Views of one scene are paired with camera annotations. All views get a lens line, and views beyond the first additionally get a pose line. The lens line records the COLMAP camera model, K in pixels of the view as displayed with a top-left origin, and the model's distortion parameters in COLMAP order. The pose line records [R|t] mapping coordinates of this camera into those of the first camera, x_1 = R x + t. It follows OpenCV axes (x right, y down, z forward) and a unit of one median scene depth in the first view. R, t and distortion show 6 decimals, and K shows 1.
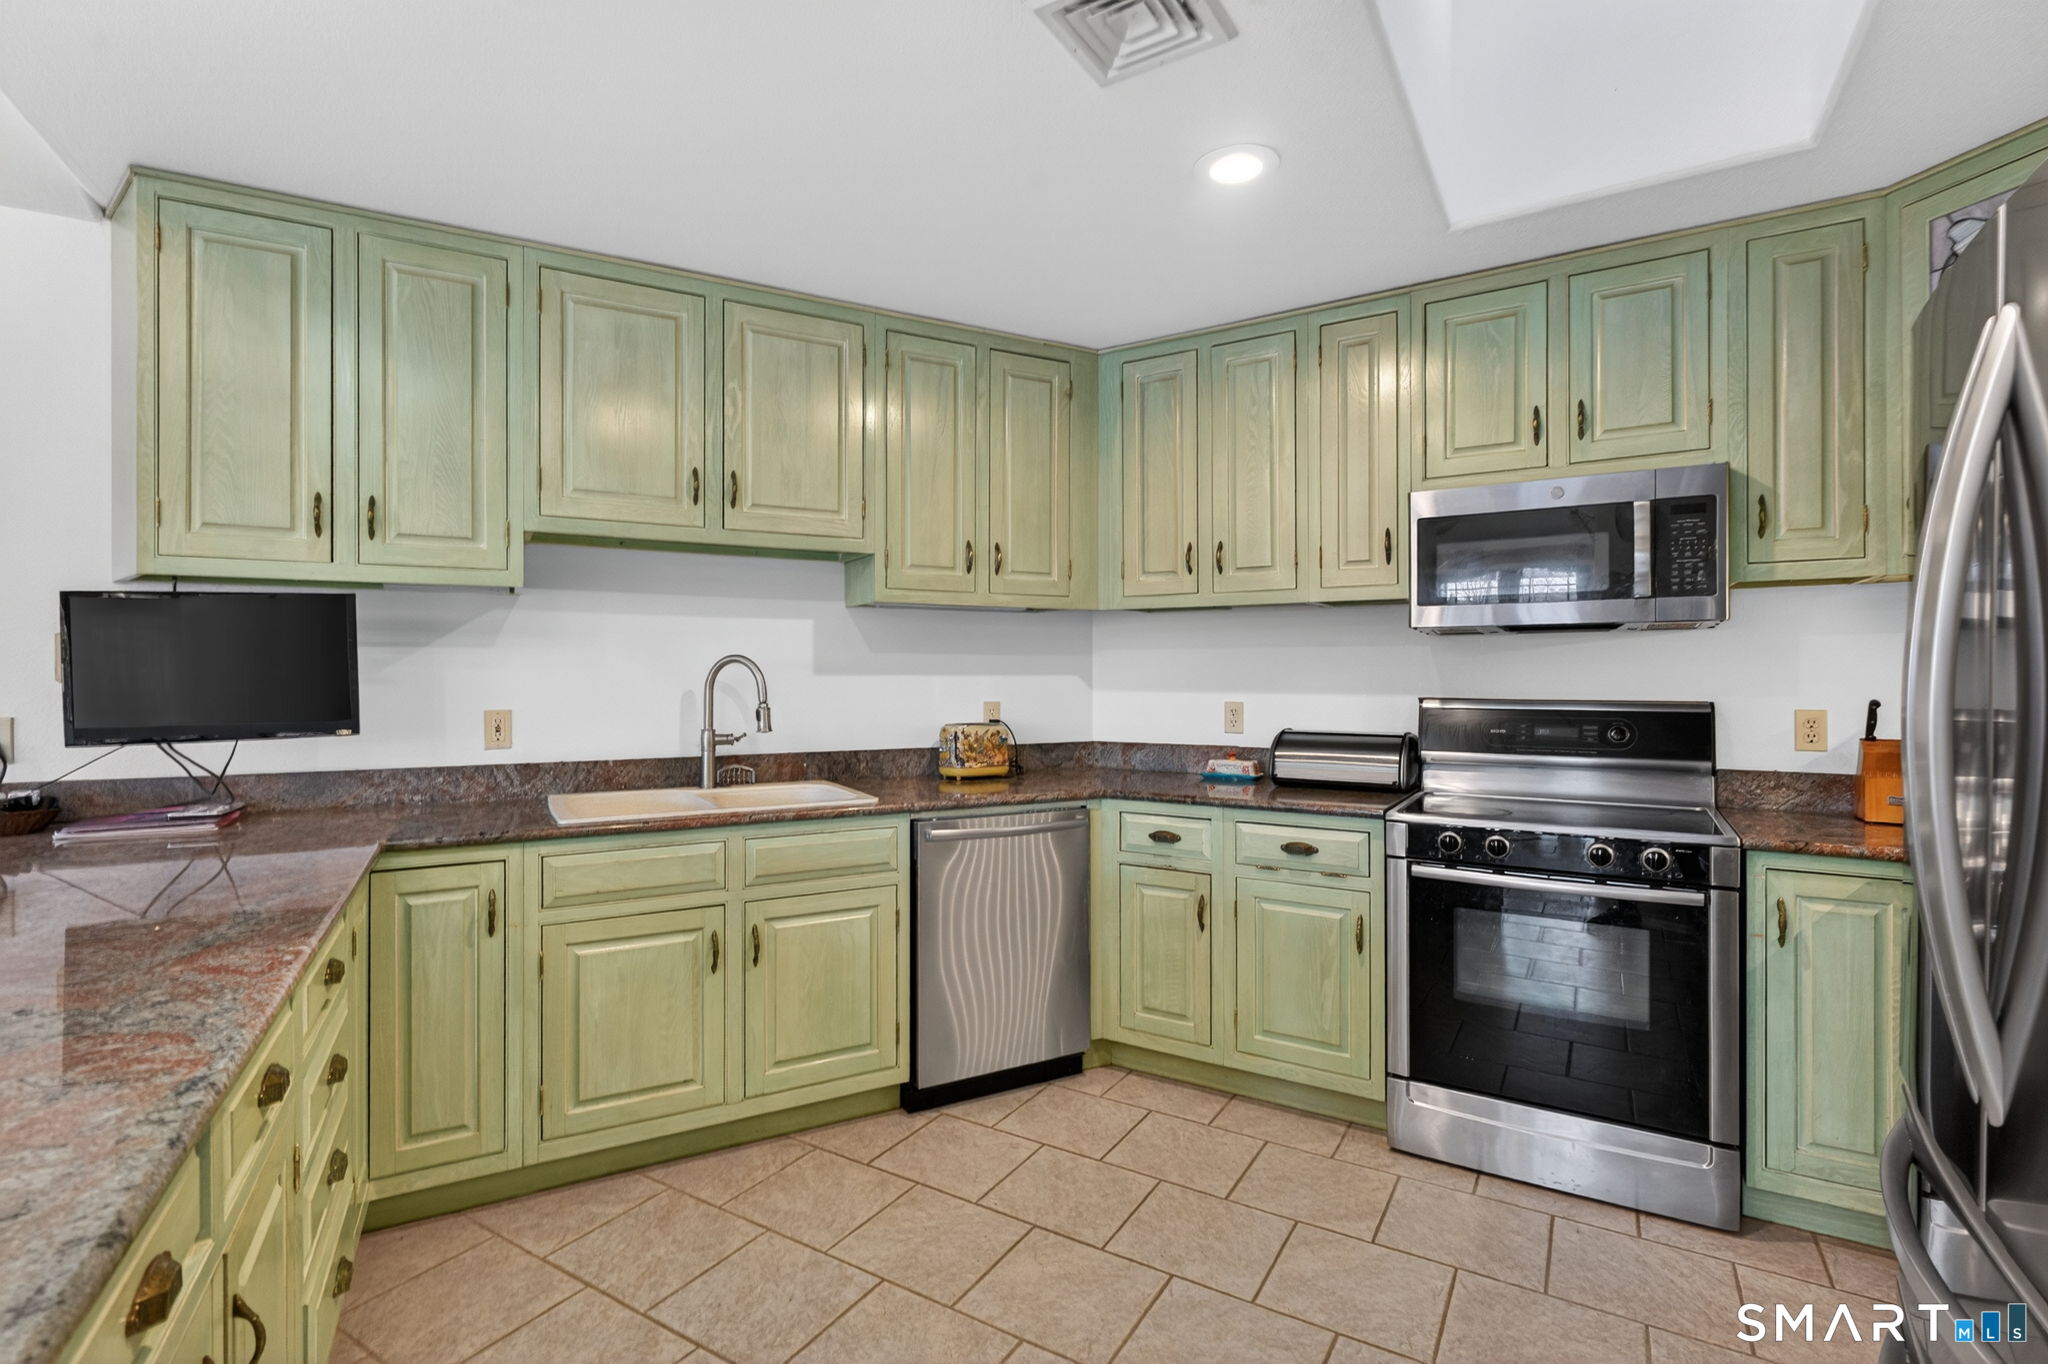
lens RADIAL K [[946.0, 0, 1022.8], [0, 946.0, 674.6], [0, 0, 1]] dist [0.003186, -0.000302]
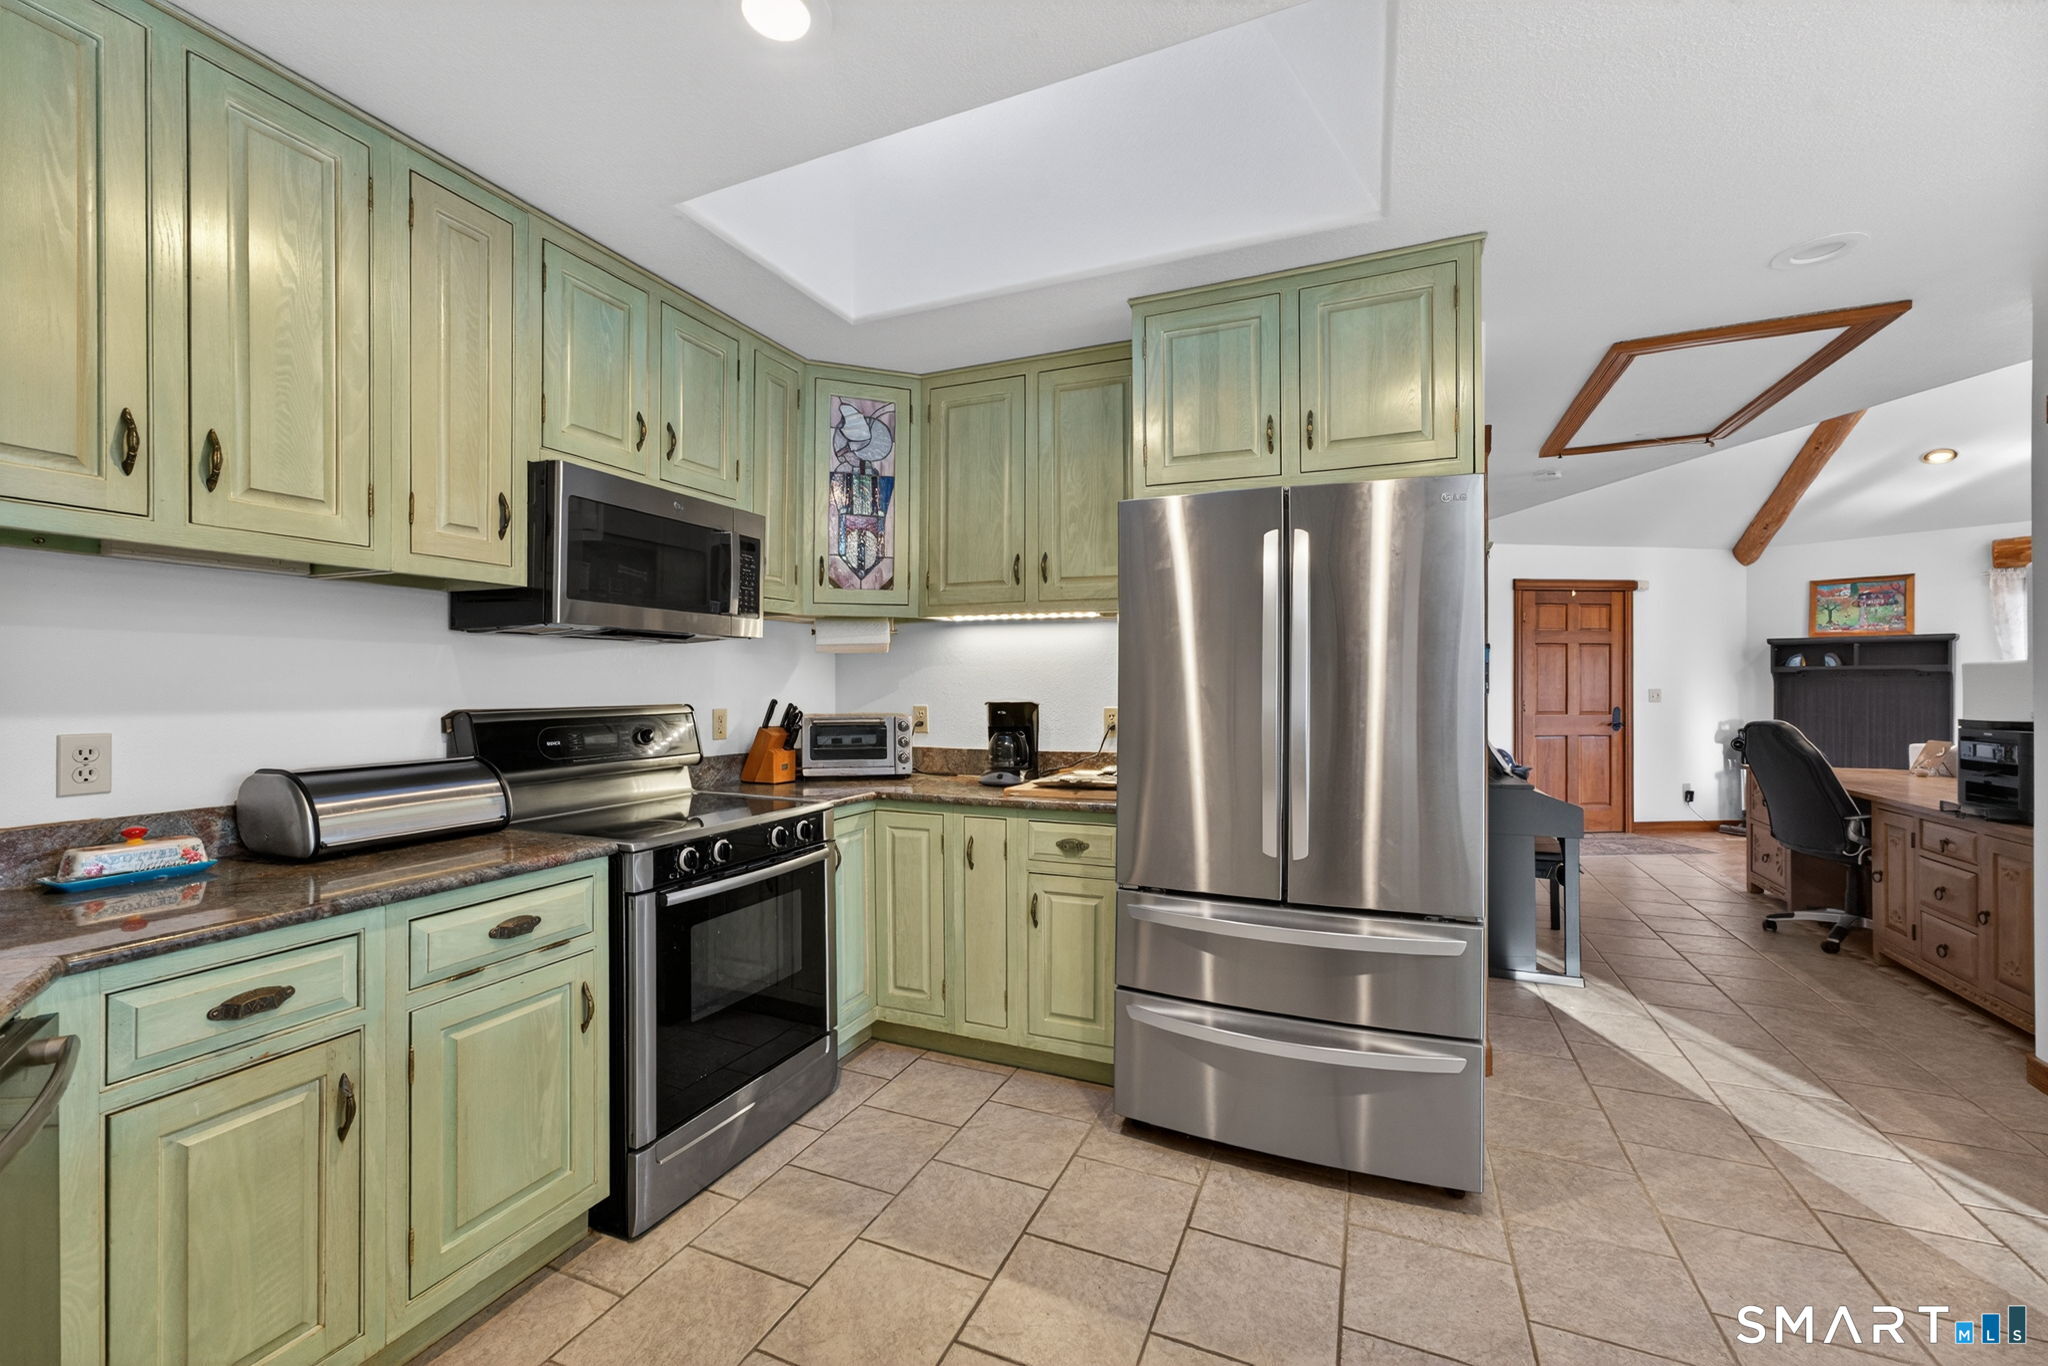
lens RADIAL K [[837.4, 0, 1007.8], [0, 837.4, 685.6], [0, 0, 1]] dist [0.013407, 0.000933]
pose [[-0.137917, -0.000880, 0.990443, -0.353052], [0.001217, 0.999999, 0.001058, 0.003566], [-0.990443, 0.001352, -0.137915, 0.670427]]
